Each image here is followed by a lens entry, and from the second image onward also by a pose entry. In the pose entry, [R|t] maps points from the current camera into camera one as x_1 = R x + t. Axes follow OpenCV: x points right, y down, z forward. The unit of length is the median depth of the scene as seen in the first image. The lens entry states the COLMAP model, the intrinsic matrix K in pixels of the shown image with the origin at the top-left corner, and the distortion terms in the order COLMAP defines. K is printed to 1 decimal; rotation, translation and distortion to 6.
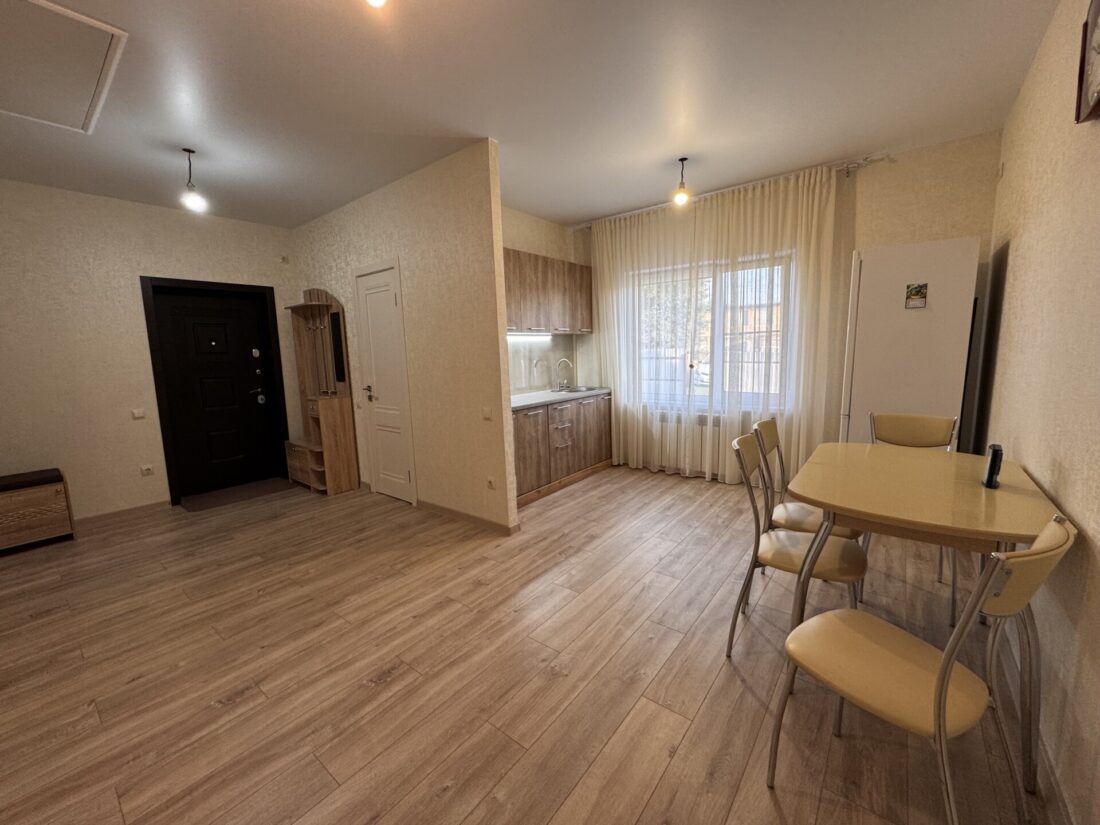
lens RADIAL K [[437.4, 0, 552.3], [0, 437.4, 412.7], [0, 0, 1]] dist [-0.002932, 0.000635]
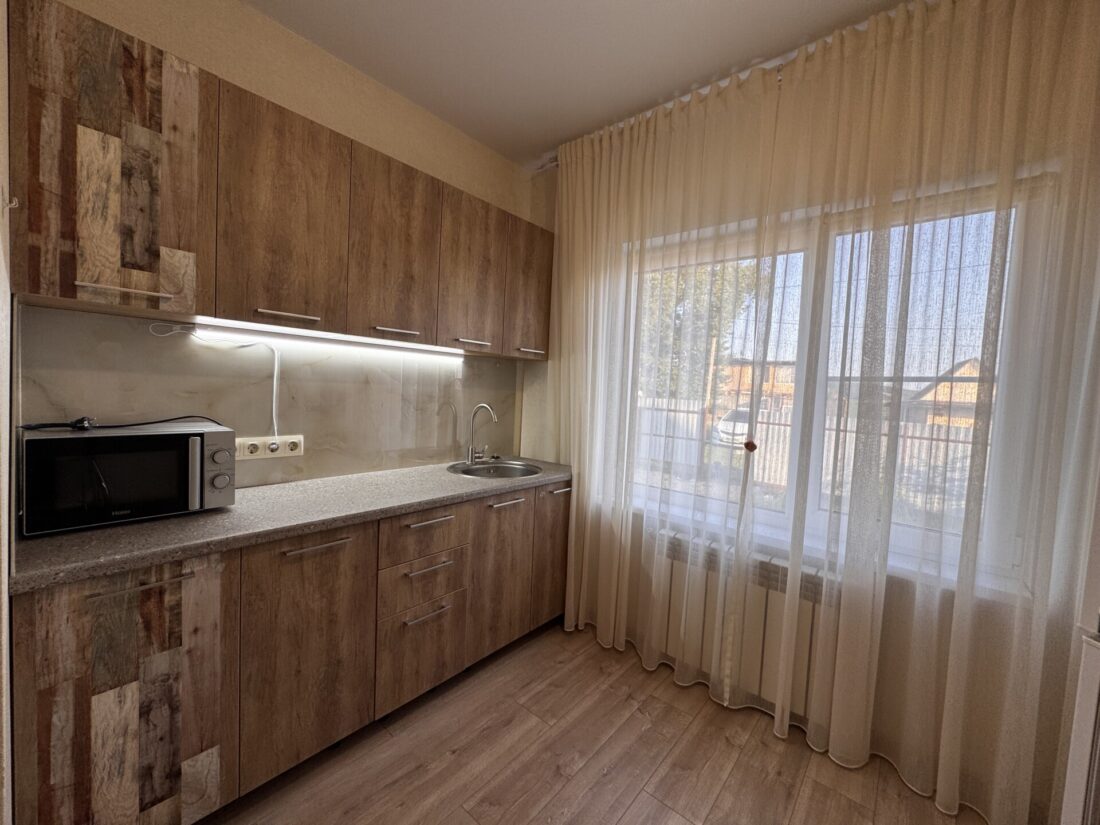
lens RADIAL K [[437.4, 0, 548.3], [0, 437.4, 404.5], [0, 0, 1]] dist [-0.002932, 0.000635]
pose [[0.995965, 0.082787, -0.034655, 0.138301], [-0.086035, 0.990627, -0.106094, -0.087652], [0.025547, 0.108647, 0.993752, 0.586625]]
